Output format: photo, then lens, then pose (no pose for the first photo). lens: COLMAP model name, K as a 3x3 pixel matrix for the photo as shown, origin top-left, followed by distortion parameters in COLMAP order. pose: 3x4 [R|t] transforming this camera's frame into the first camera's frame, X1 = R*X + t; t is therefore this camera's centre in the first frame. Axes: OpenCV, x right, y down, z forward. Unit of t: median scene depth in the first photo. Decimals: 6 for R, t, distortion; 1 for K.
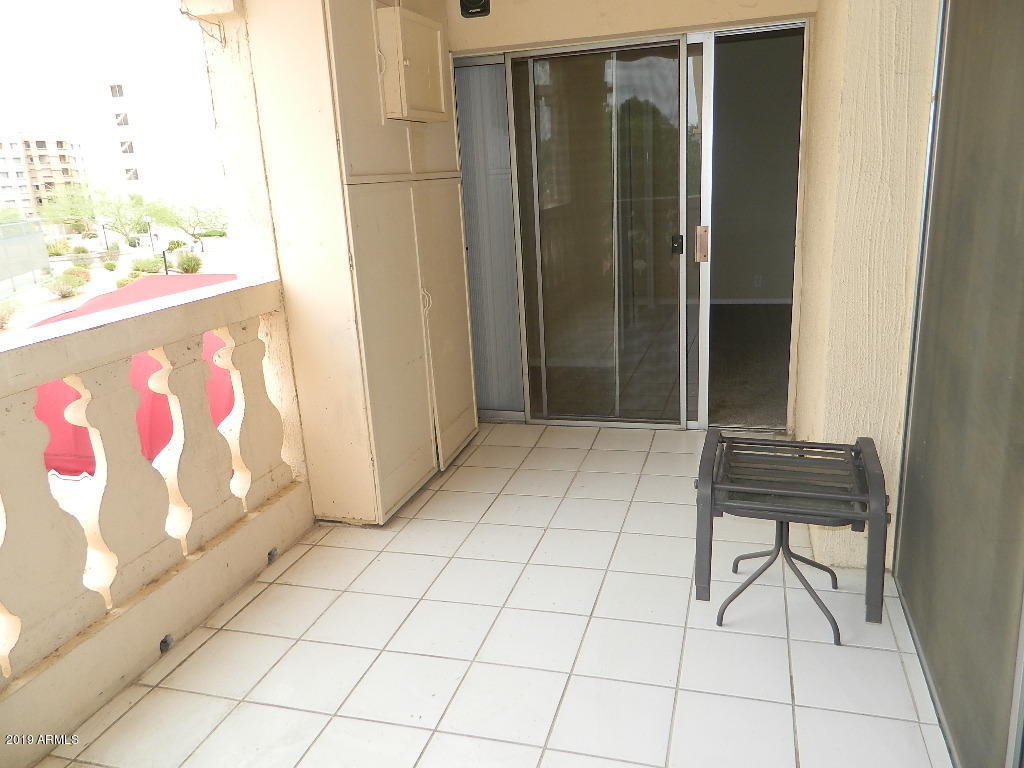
lens RADIAL K [[778.0, 0, 511.8], [0, 778.0, 381.9], [0, 0, 1]] dist [0.029848, -0.044661]
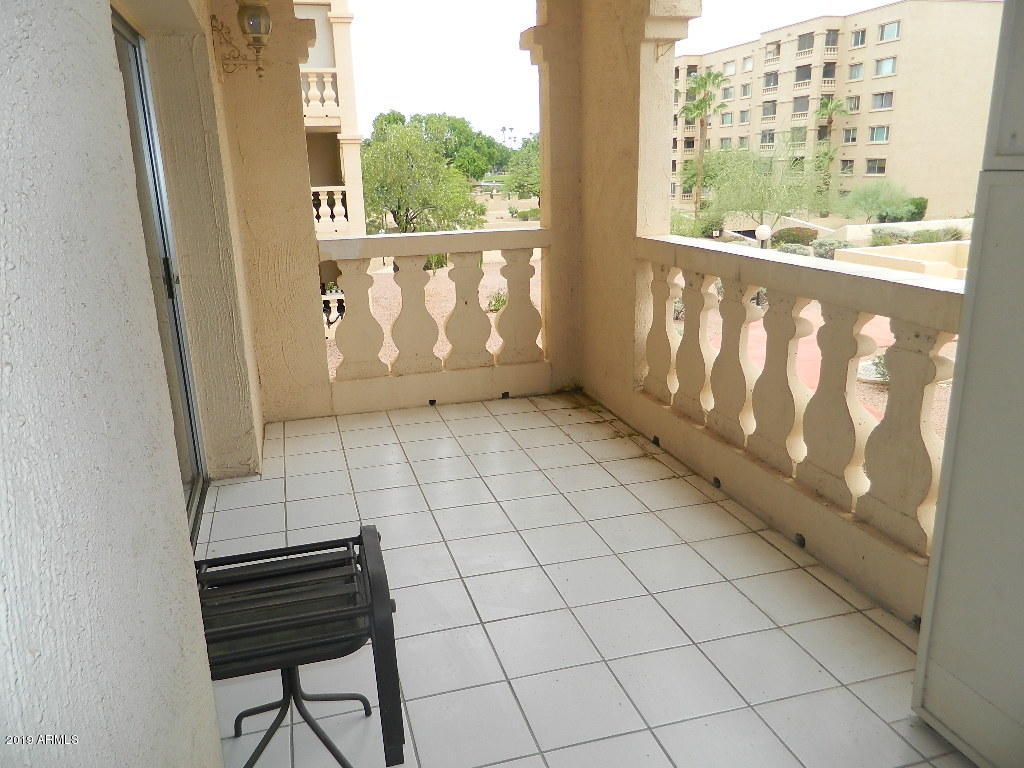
lens RADIAL K [[778.0, 0, 511.8], [0, 778.0, 381.9], [0, 0, 1]] dist [0.029848, -0.044661]
pose [[-0.839170, 0.220369, -0.497223, 0.464704], [-0.068576, 0.864064, 0.498690, -0.435608], [0.539528, 0.452583, -0.709985, 1.477007]]
